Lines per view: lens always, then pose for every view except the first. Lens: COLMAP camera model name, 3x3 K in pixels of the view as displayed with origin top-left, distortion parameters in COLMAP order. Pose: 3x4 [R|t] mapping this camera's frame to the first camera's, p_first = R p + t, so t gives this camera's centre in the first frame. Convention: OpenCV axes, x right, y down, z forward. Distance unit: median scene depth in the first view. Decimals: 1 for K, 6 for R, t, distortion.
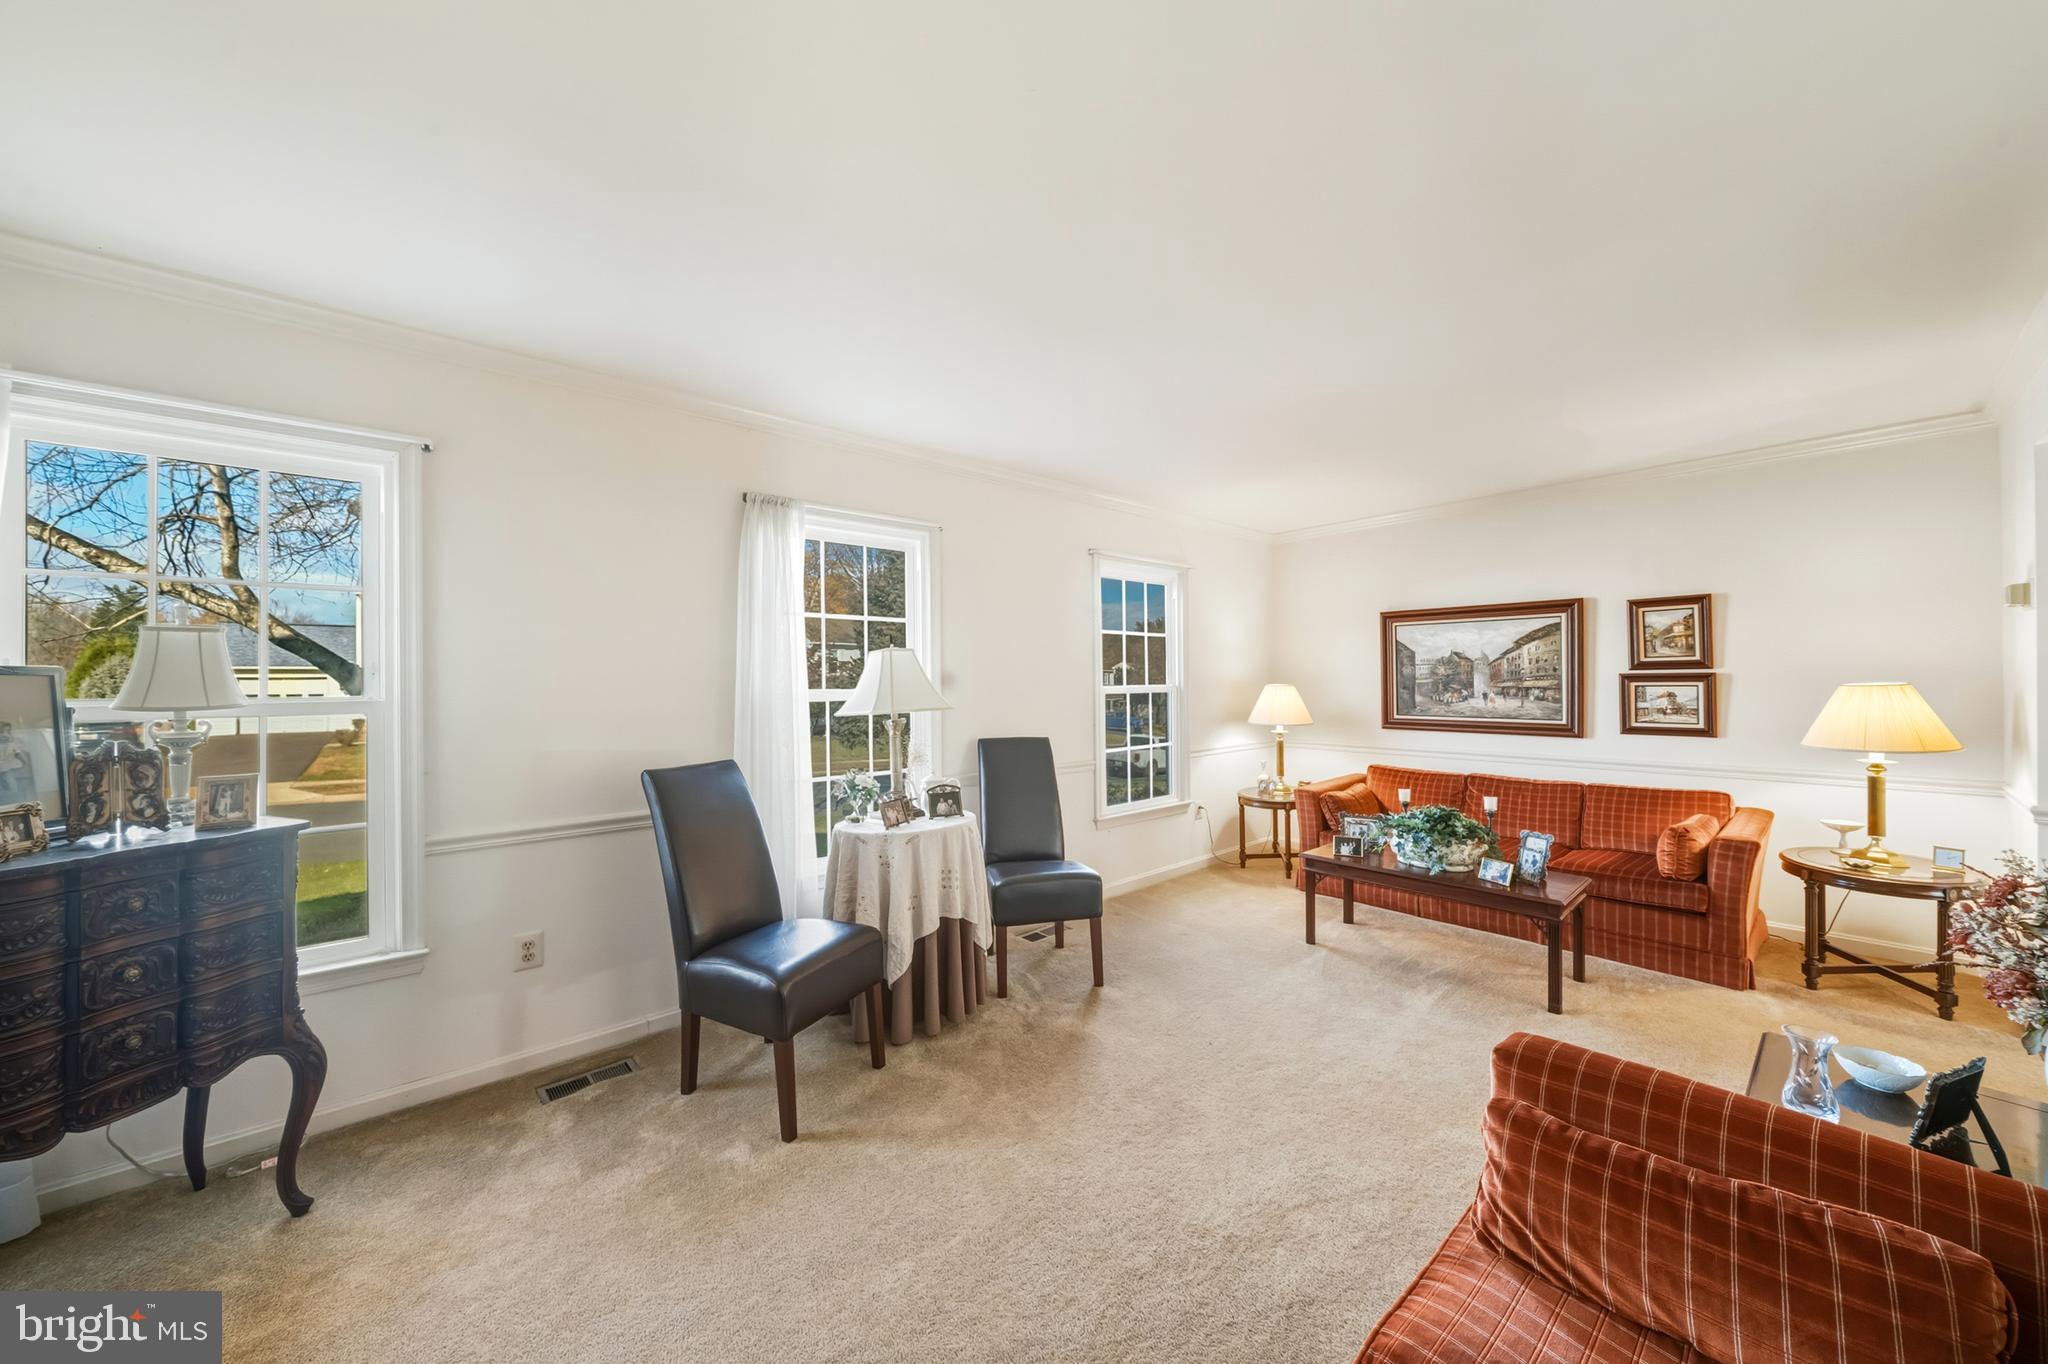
lens RADIAL K [[702.0, 0, 1017.6], [0, 702.0, 676.9], [0, 0, 1]] dist [-0.006859, 0.000356]
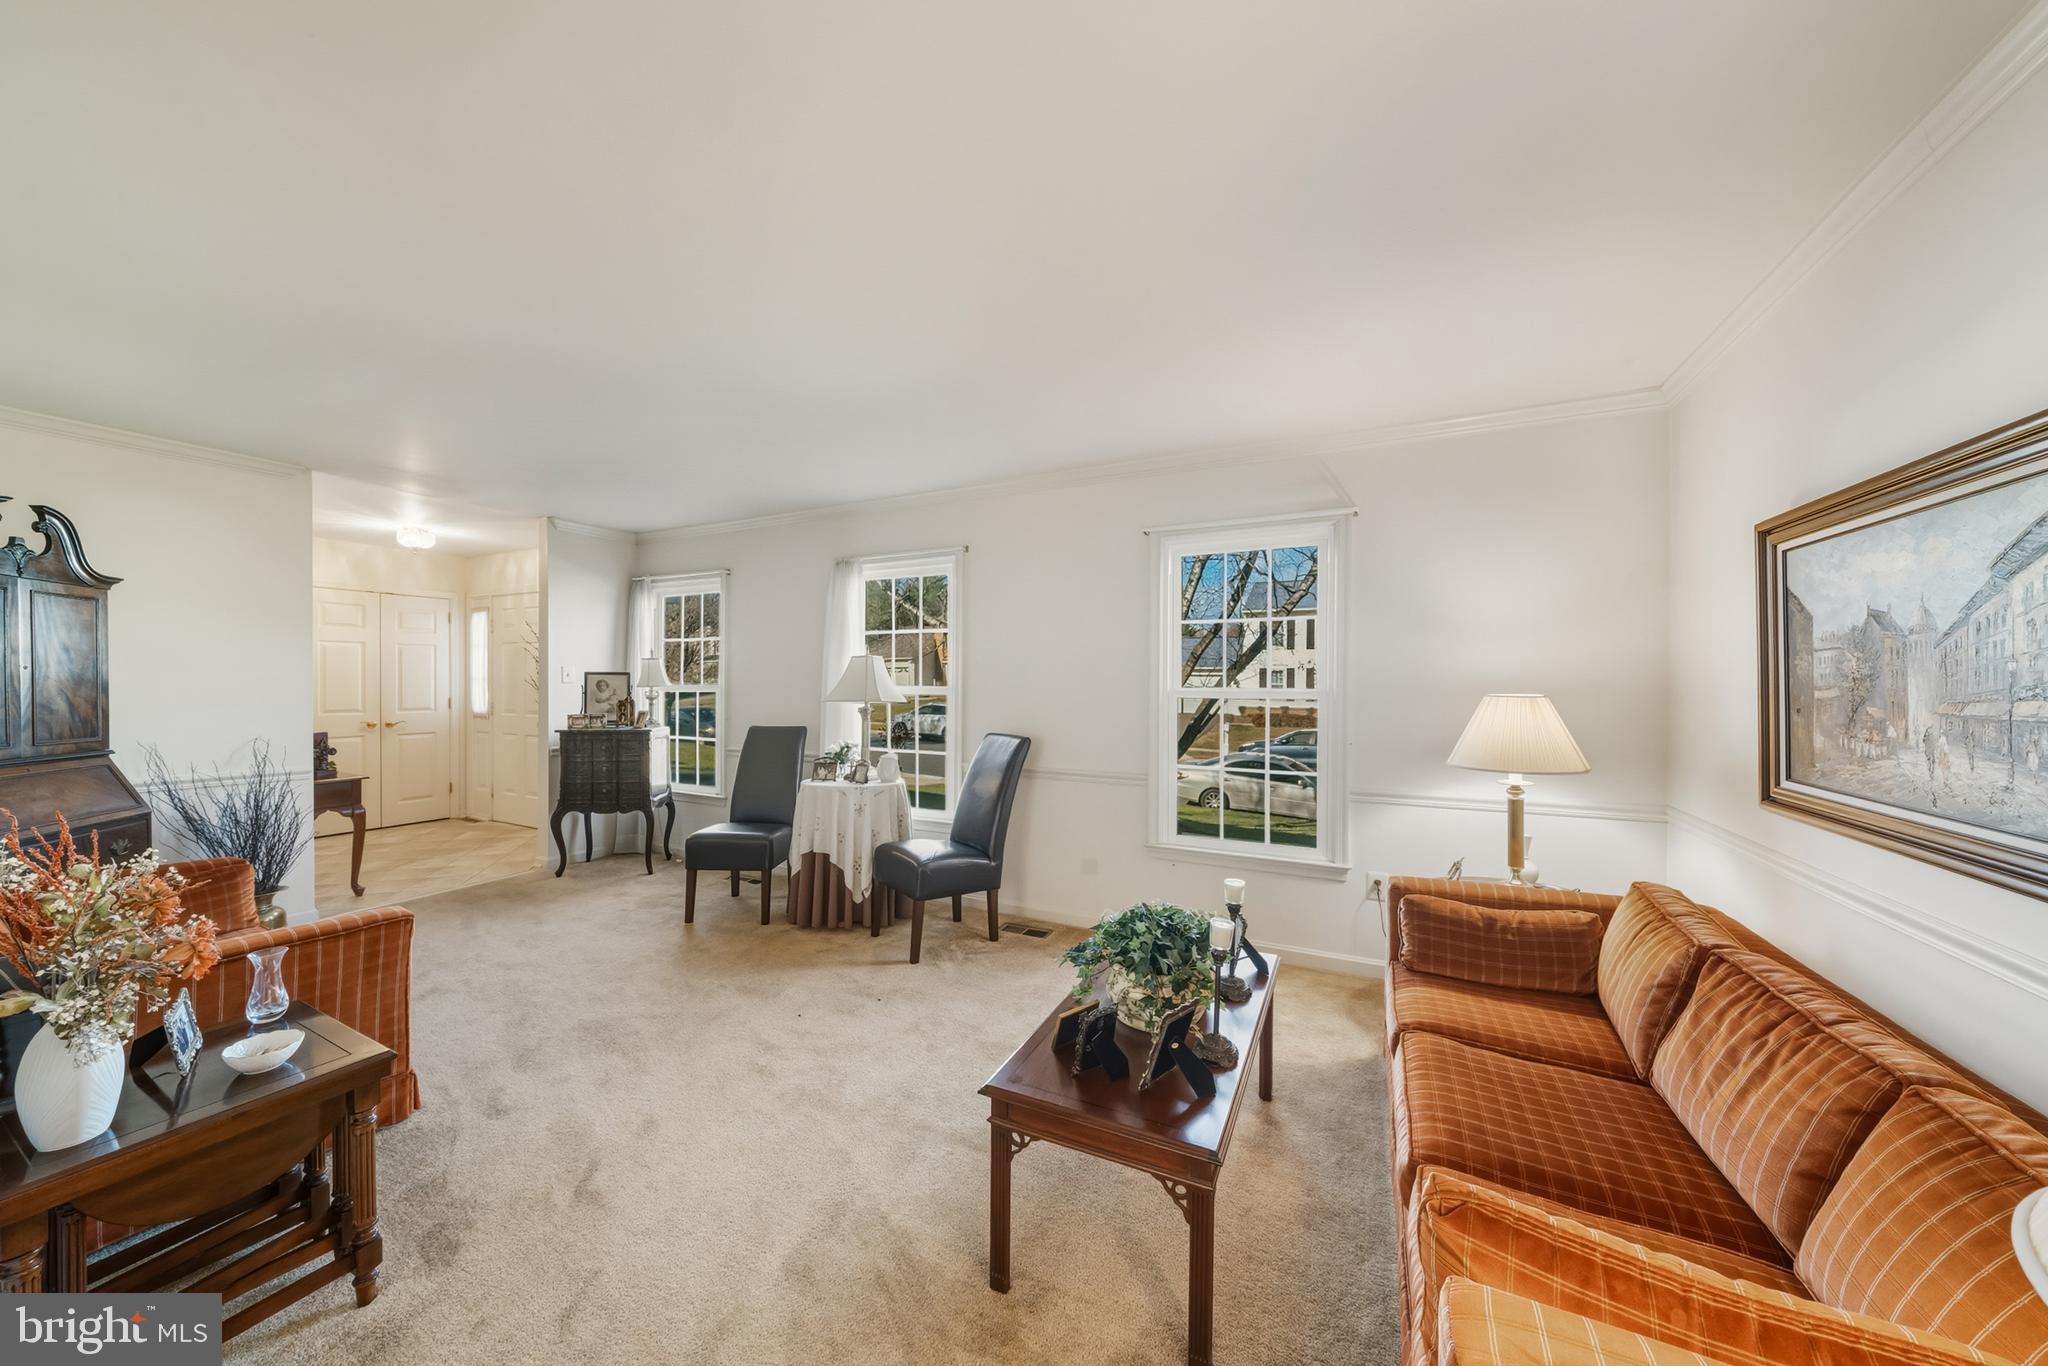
lens RADIAL K [[702.0, 0, 1012.7], [0, 702.0, 682.8], [0, 0, 1]] dist [-0.006859, 0.000356]
pose [[0.385729, 0.012472, -0.922528, 0.801756], [0.000240, 0.999907, 0.013618, -0.005106], [0.922612, -0.005474, 0.385690, 0.499657]]
